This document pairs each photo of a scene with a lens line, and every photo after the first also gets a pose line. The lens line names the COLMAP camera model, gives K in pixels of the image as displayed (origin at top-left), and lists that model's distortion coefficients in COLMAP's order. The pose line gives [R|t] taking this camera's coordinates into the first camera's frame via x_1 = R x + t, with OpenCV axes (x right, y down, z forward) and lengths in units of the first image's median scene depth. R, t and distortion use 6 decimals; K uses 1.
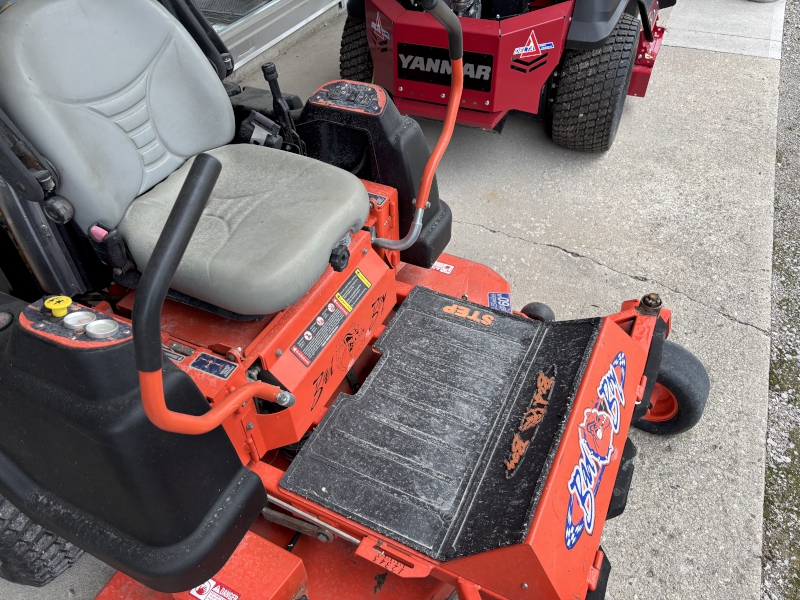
lens RADIAL K [[630.9, 0, 400.7], [0, 630.9, 300.6], [0, 0, 1]] dist [0.006177, -0.010992]
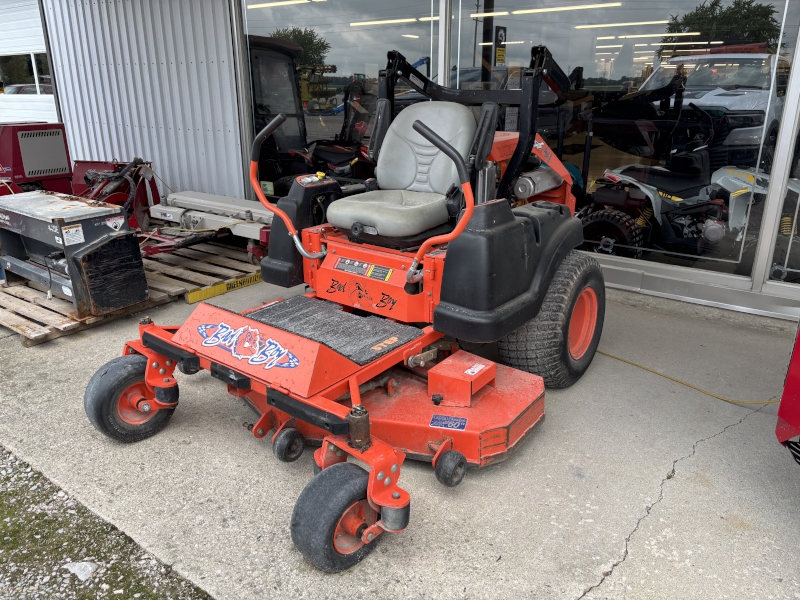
lens RADIAL K [[598.5, 0, 401.0], [0, 598.5, 297.8], [0, 0, 1]] dist [-0.003319, 0.001407]
pose [[-0.199726, 0.346657, -0.916481, 1.296694], [-0.667324, 0.636761, 0.386282, -0.582658], [0.717487, 0.688741, 0.104155, 0.848797]]
